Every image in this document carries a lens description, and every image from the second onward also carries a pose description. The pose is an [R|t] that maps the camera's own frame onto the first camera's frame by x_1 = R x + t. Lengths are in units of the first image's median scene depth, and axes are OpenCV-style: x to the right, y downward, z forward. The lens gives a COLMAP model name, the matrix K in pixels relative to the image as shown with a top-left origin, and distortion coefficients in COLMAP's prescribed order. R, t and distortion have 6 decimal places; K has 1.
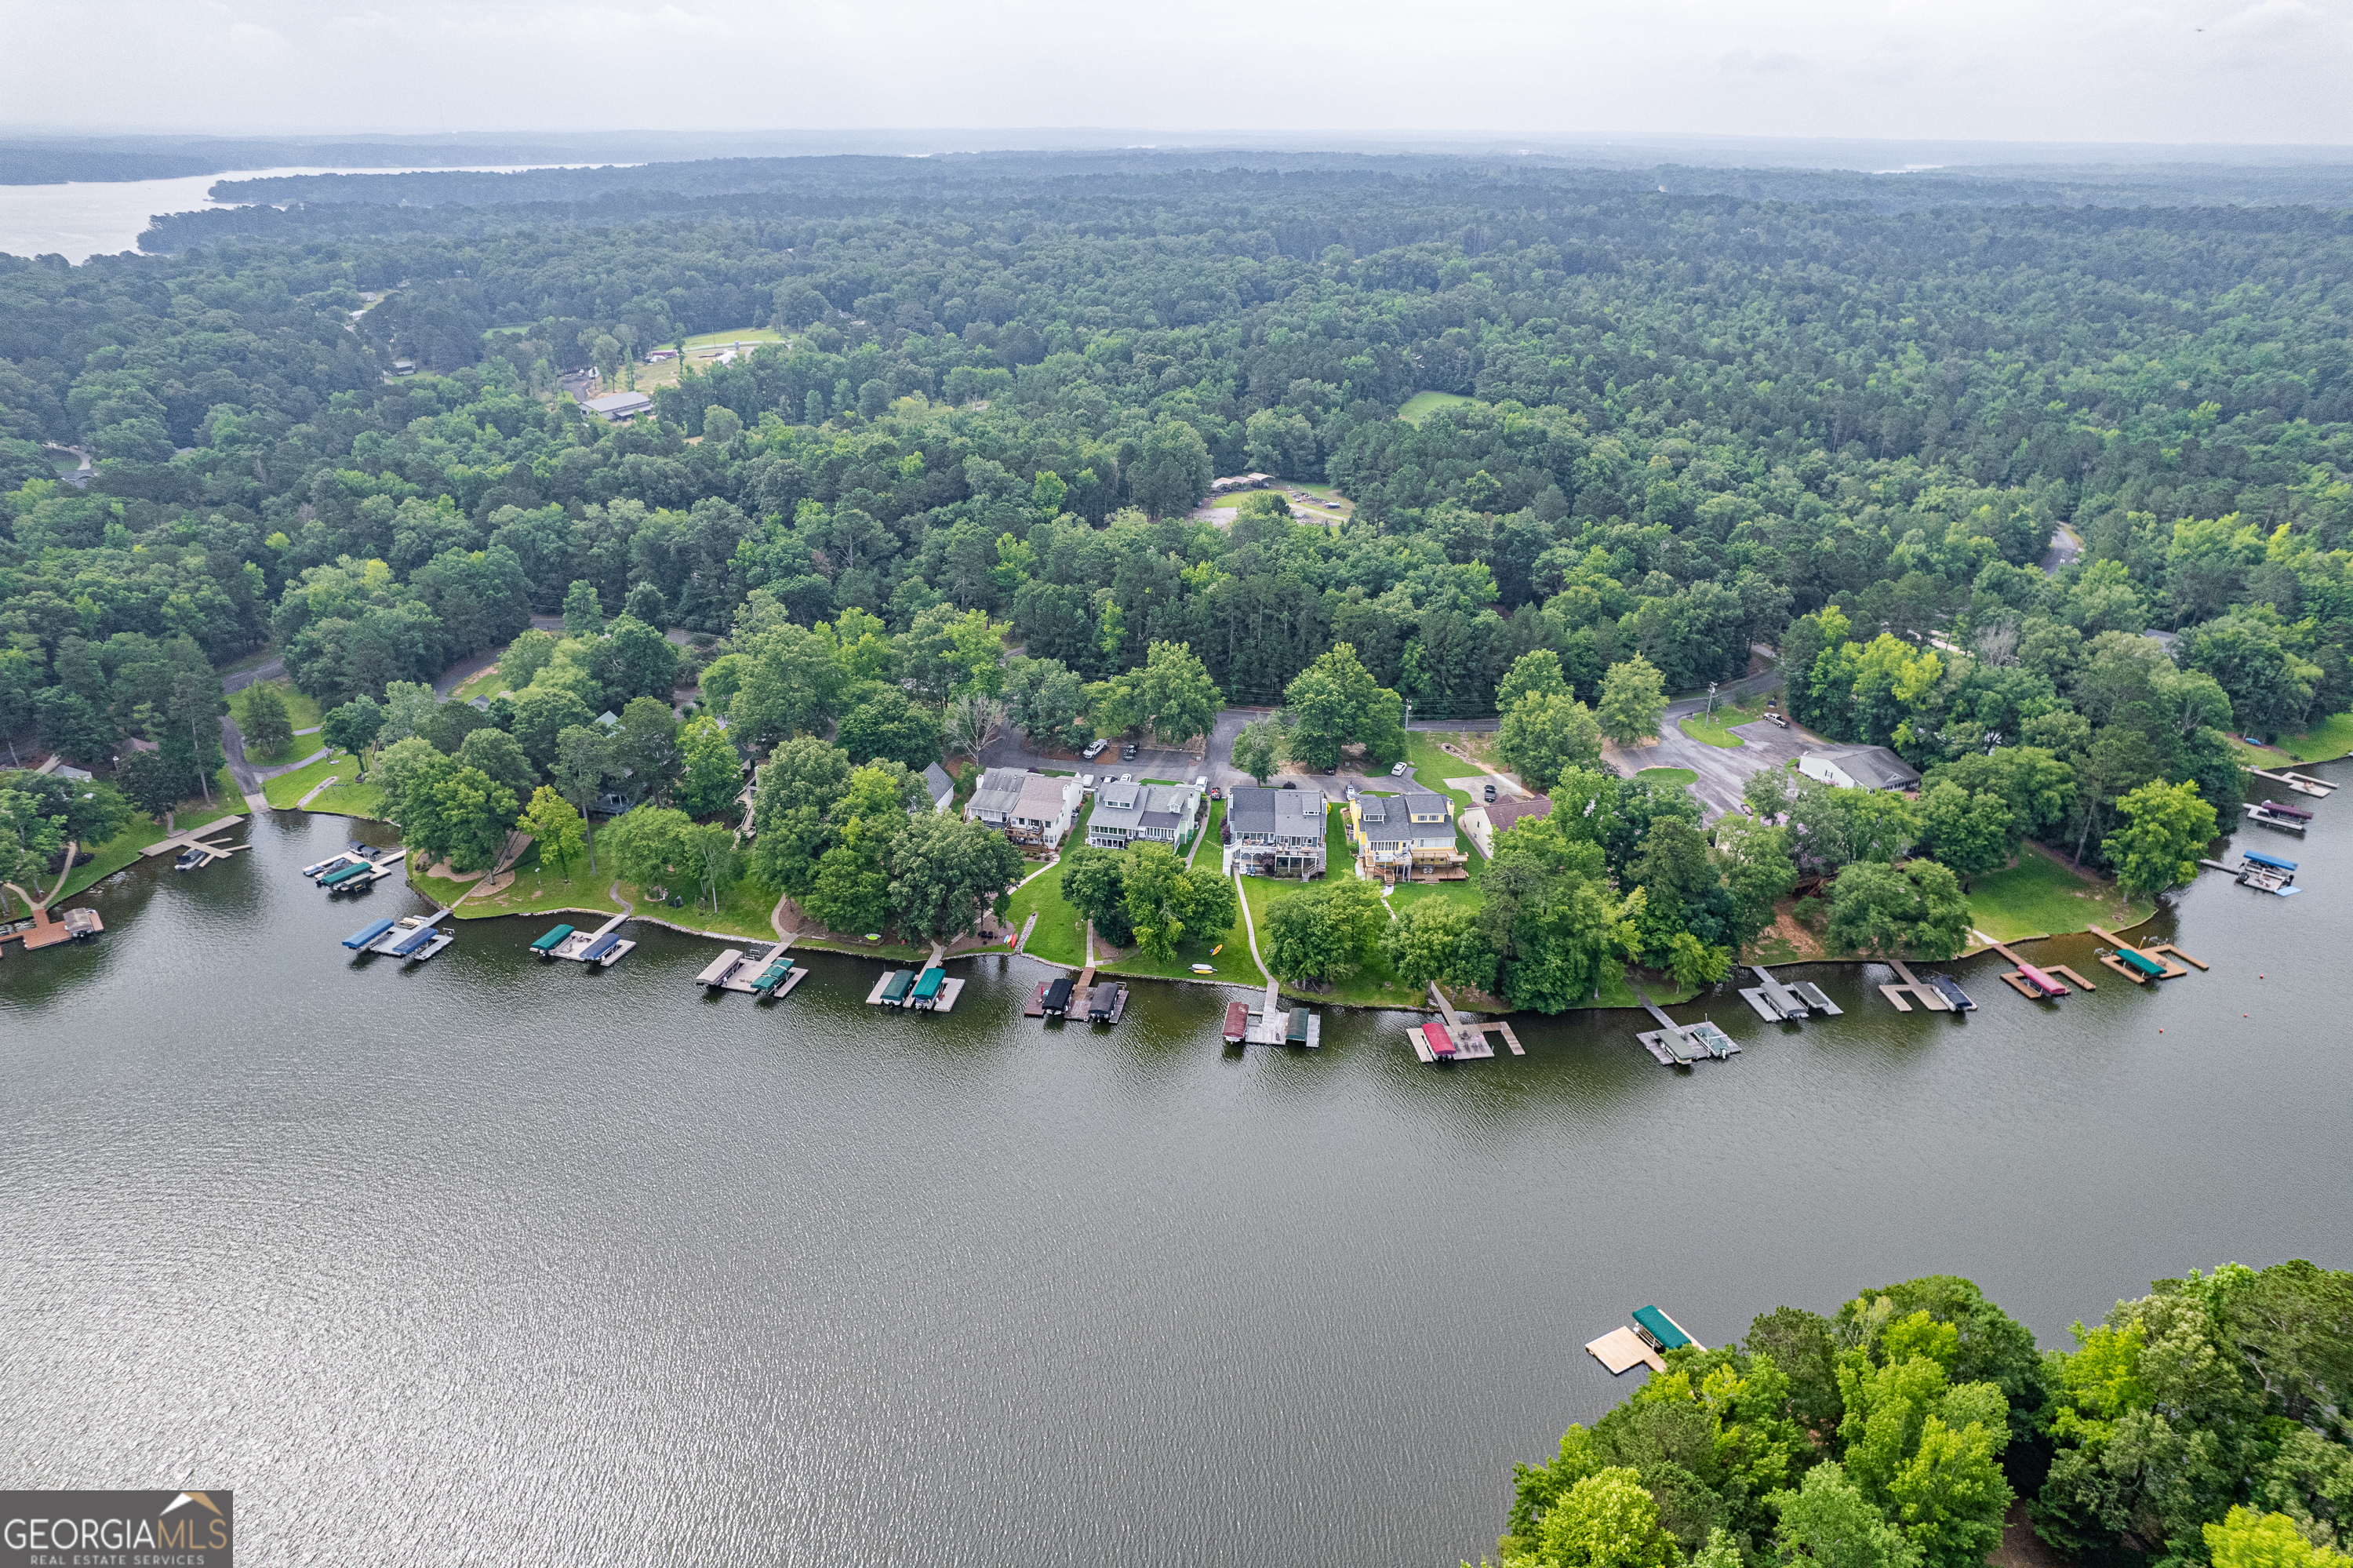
lens RADIAL K [[1511.3, 0, 1182.8], [0, 1511.3, 774.2], [0, 0, 1]] dist [-0.083912, 0.073168]
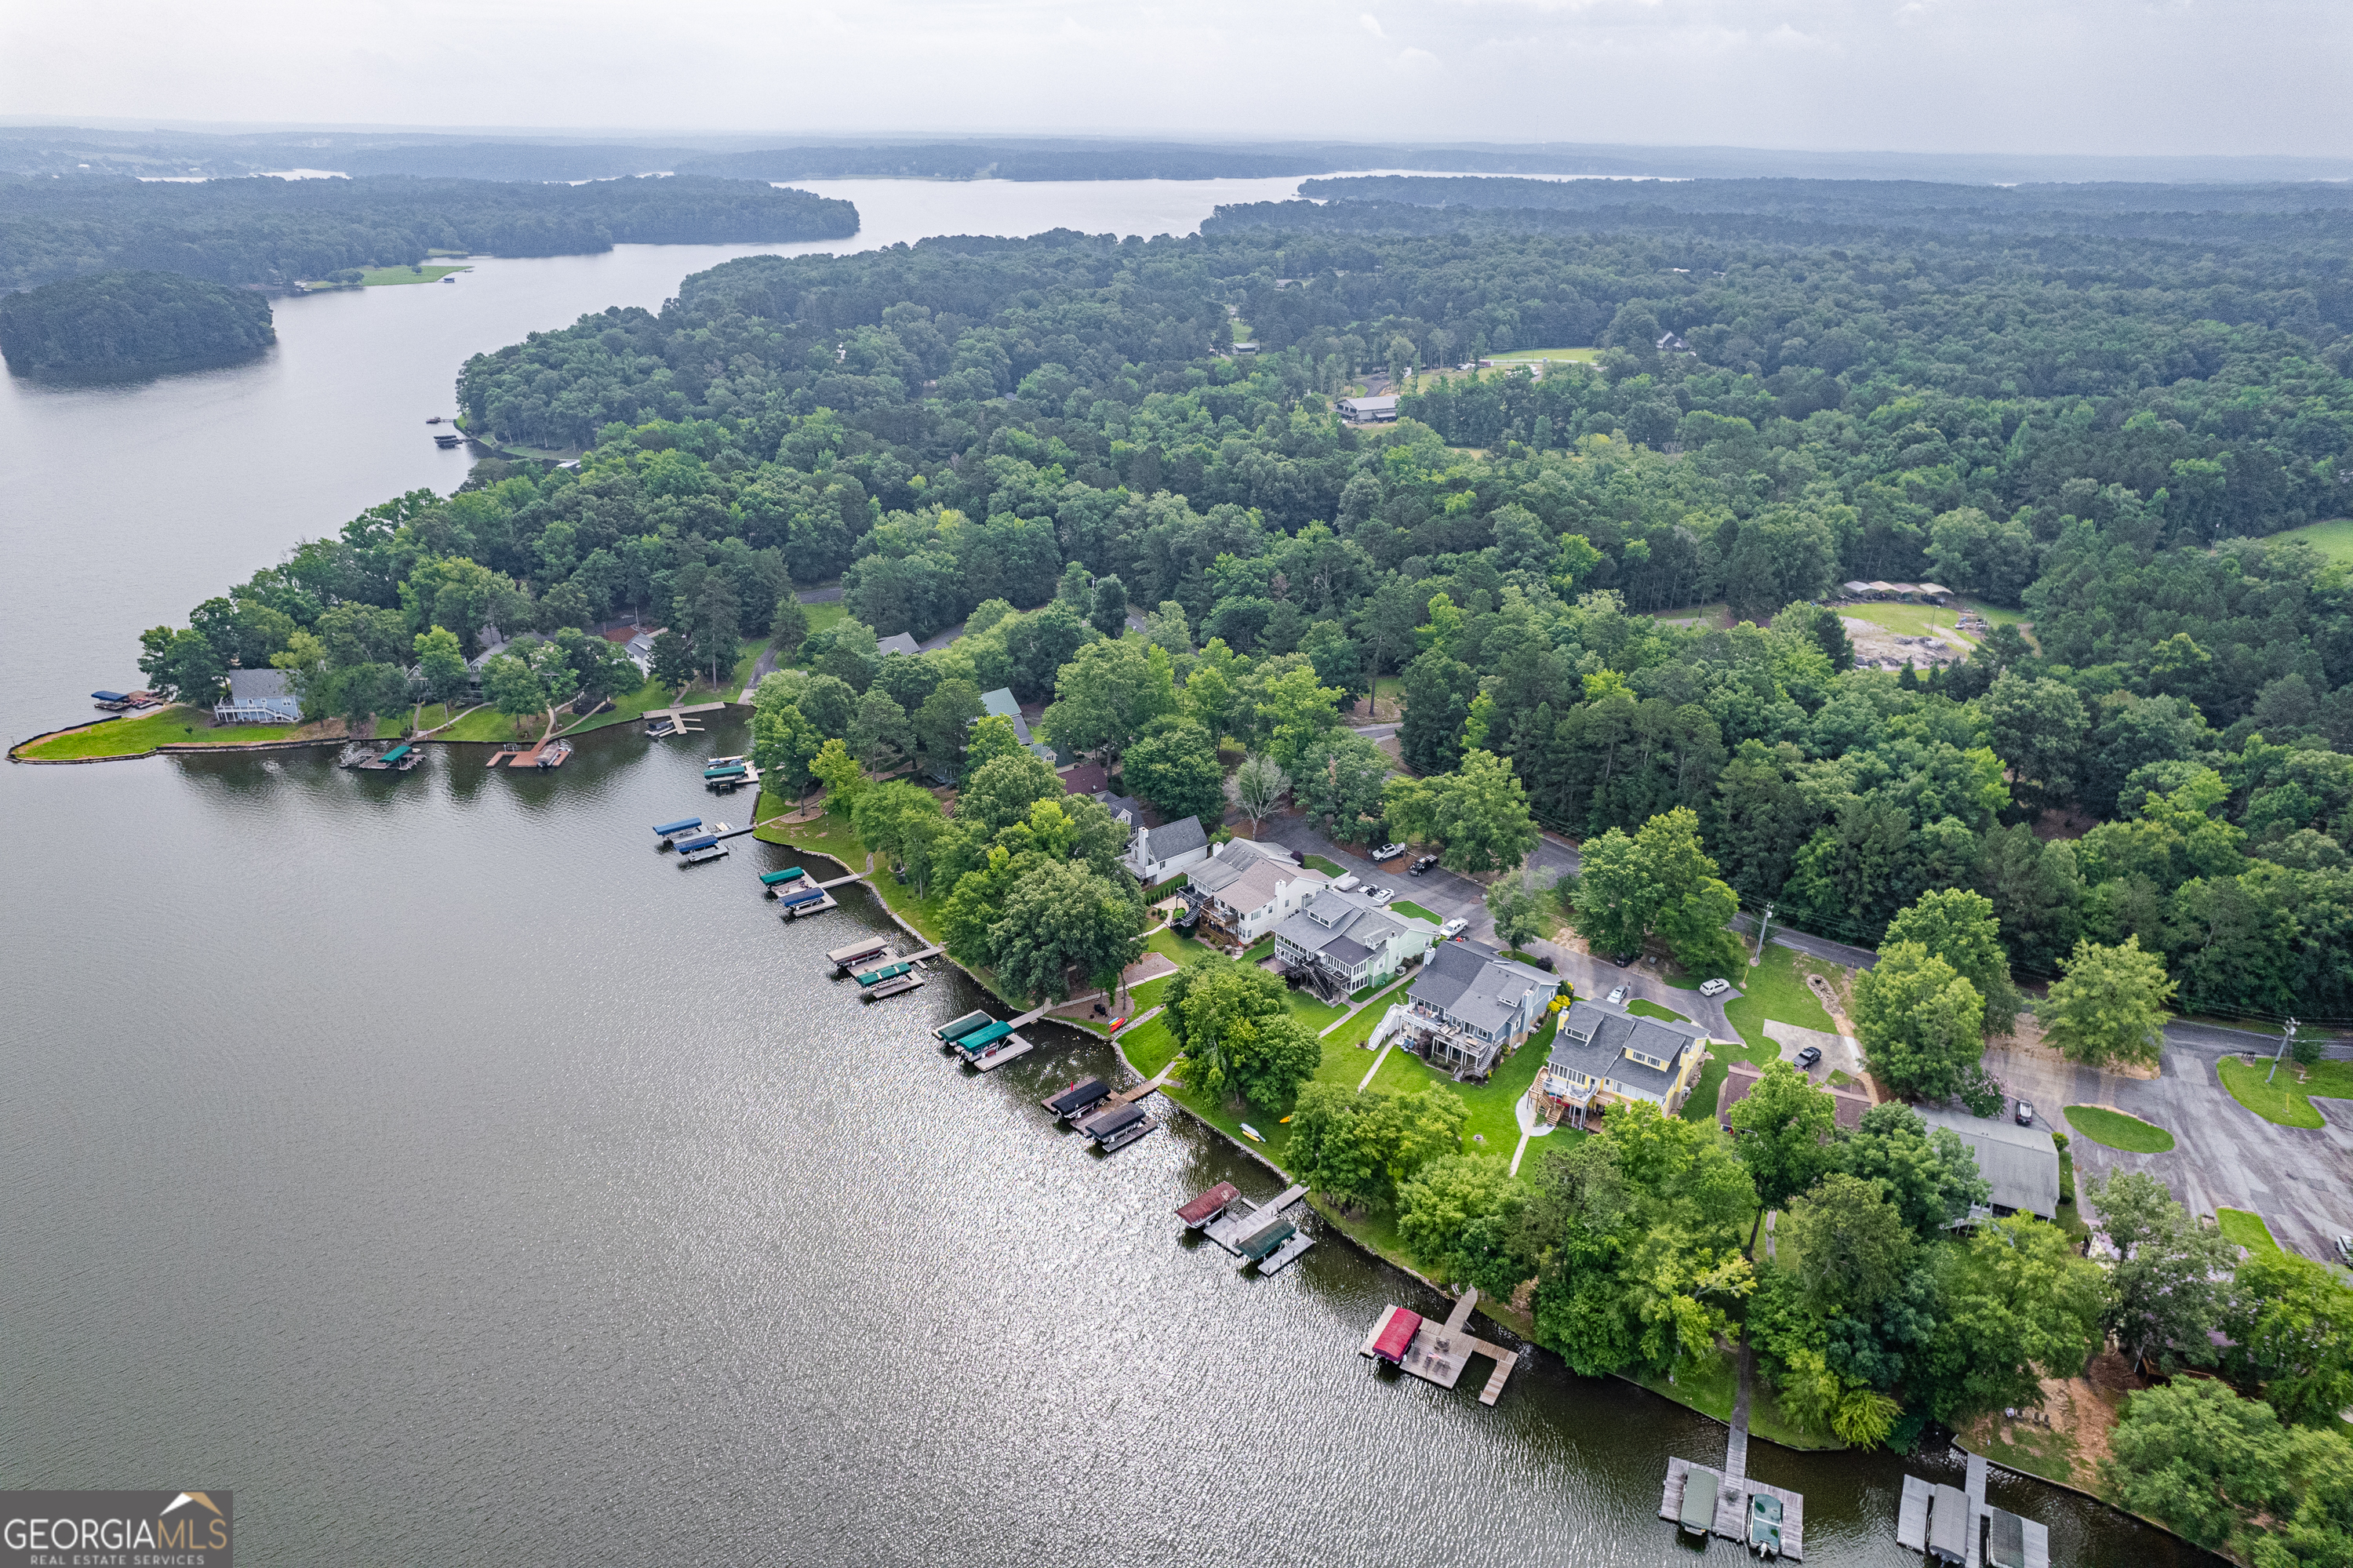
lens RADIAL K [[1511.3, 0, 1185.2], [0, 1511.3, 780.9], [0, 0, 1]] dist [-0.083912, 0.073168]
pose [[0.788307, 0.250459, -0.561998, 0.311926], [-0.253779, 0.964440, 0.073838, -0.086391], [0.560507, 0.084416, 0.823836, 0.207829]]
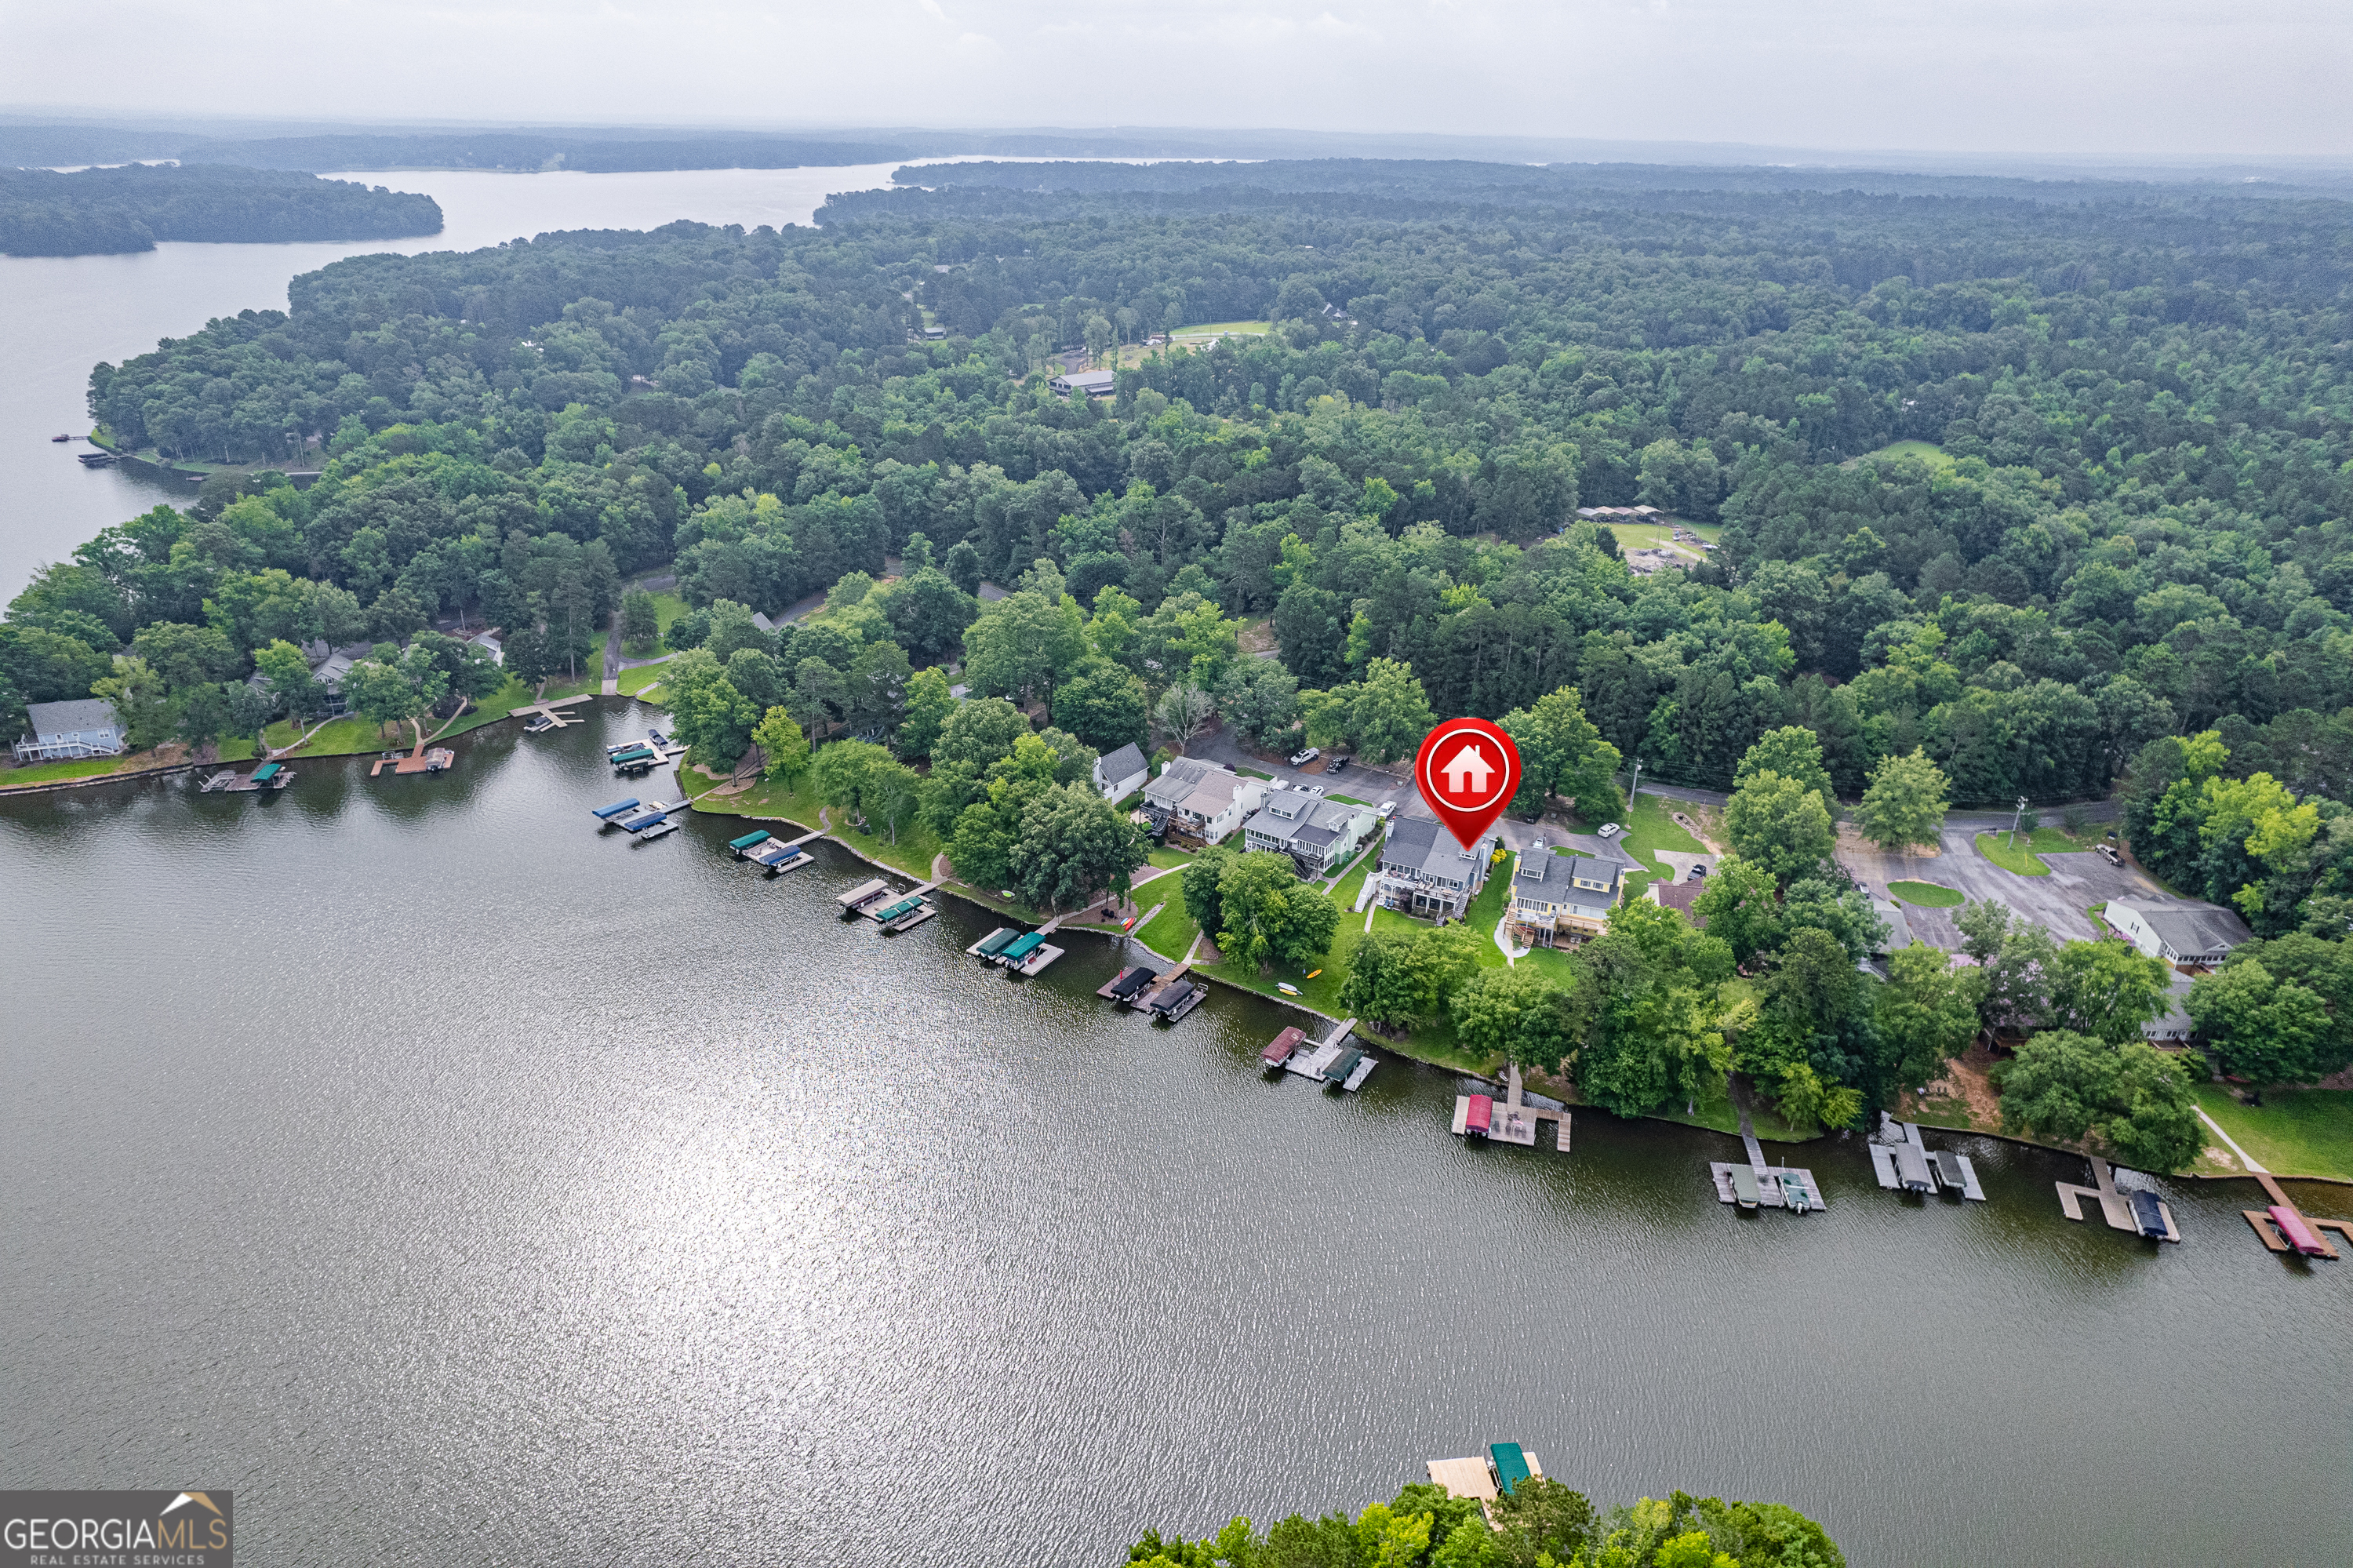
lens RADIAL K [[1511.3, 0, 1185.4], [0, 1511.3, 783.0], [0, 0, 1]] dist [-0.083912, 0.073168]
pose [[0.924119, 0.165540, -0.344385, 0.203894], [-0.165199, 0.985787, 0.030557, -0.016250], [0.344549, 0.028654, 0.938331, 0.043879]]
